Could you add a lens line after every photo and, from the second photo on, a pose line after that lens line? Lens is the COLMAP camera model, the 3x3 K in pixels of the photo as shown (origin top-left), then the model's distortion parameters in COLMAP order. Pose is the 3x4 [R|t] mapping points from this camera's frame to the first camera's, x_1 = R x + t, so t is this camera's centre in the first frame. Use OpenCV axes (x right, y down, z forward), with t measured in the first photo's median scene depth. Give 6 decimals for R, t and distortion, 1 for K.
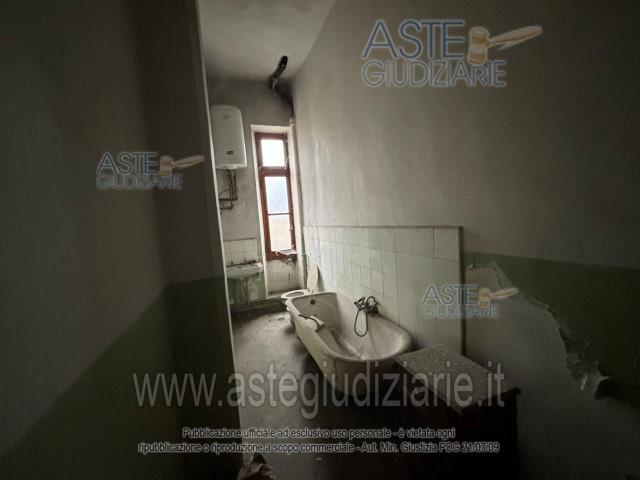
lens RADIAL K [[258.0, 0, 320.0], [0, 258.0, 240.0], [0, 0, 1]] dist [0.012568, -0.000225]
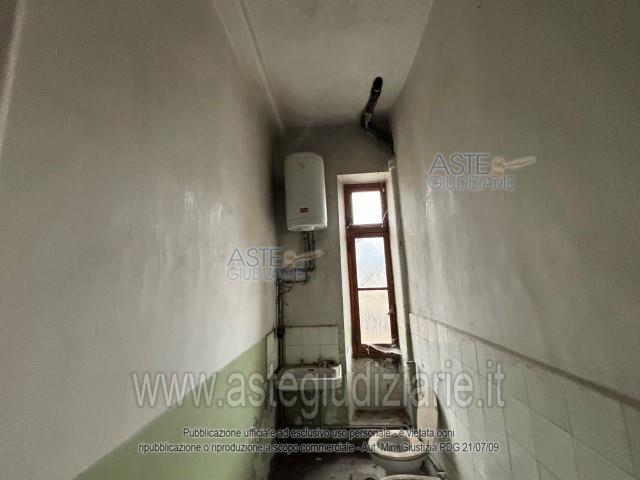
lens RADIAL K [[258.0, 0, 320.0], [0, 258.0, 240.0], [0, 0, 1]] dist [0.012568, -0.000225]
pose [[0.916515, -0.026704, -0.399108, -0.007405], [-0.060407, 0.977086, -0.204095, -0.085866], [0.395413, 0.211165, 0.893901, 0.310007]]
